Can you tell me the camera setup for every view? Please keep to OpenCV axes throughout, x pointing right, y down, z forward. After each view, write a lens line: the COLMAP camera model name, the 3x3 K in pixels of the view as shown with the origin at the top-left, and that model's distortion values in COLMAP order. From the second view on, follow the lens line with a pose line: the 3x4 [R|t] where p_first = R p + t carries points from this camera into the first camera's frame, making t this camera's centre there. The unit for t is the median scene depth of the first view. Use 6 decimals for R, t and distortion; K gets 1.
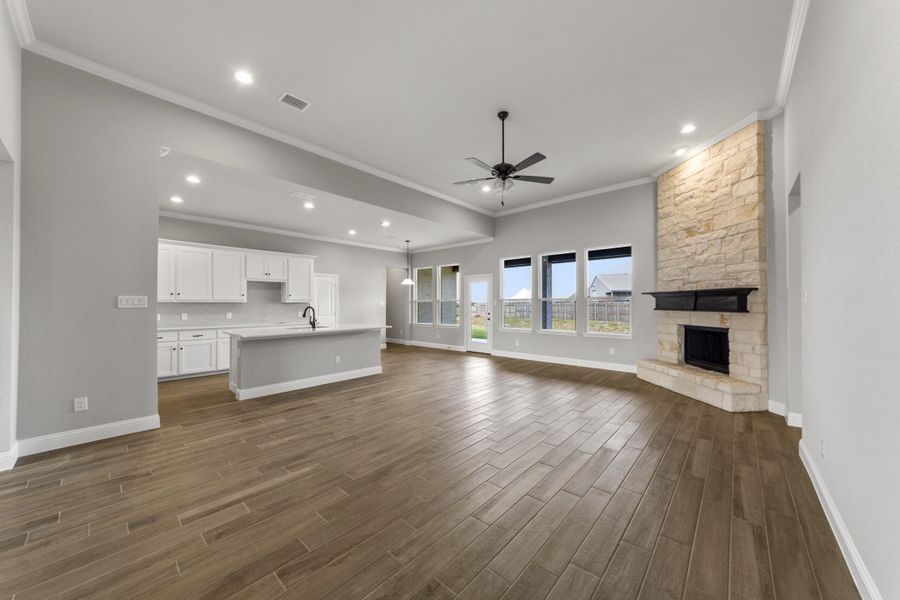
lens RADIAL K [[322.5, 0, 457.0], [0, 322.5, 303.0], [0, 0, 1]] dist [0.000333, 0.000035]
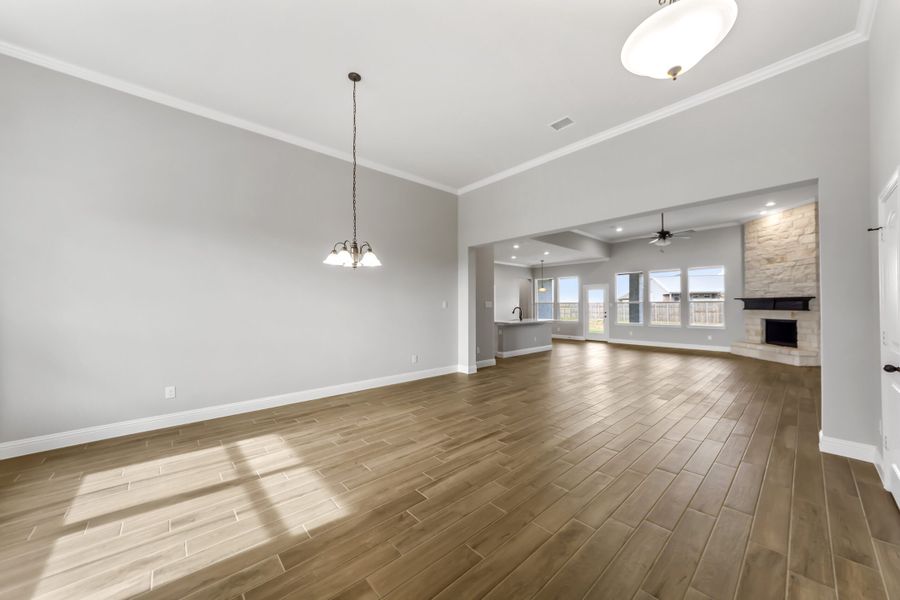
lens RADIAL K [[322.5, 0, 457.0], [0, 322.5, 303.0], [0, 0, 1]] dist [0.000333, 0.000035]
pose [[0.994516, -0.000213, -0.104588, -0.692833], [-0.000204, 0.999992, -0.003969, -0.004214], [0.104588, 0.003969, 0.994508, -0.799341]]
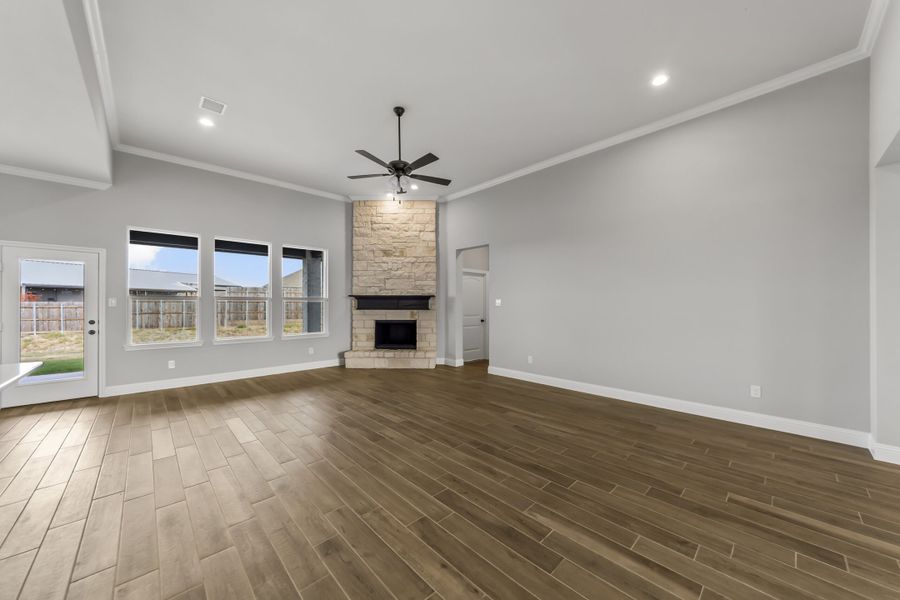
lens RADIAL K [[322.5, 0, 457.0], [0, 322.5, 303.0], [0, 0, 1]] dist [0.000333, 0.000035]
pose [[0.078046, 0.008678, 0.996912, -0.677994], [-0.004027, 0.999957, -0.008390, 0.006158], [-0.996942, -0.003360, 0.078078, 0.617864]]
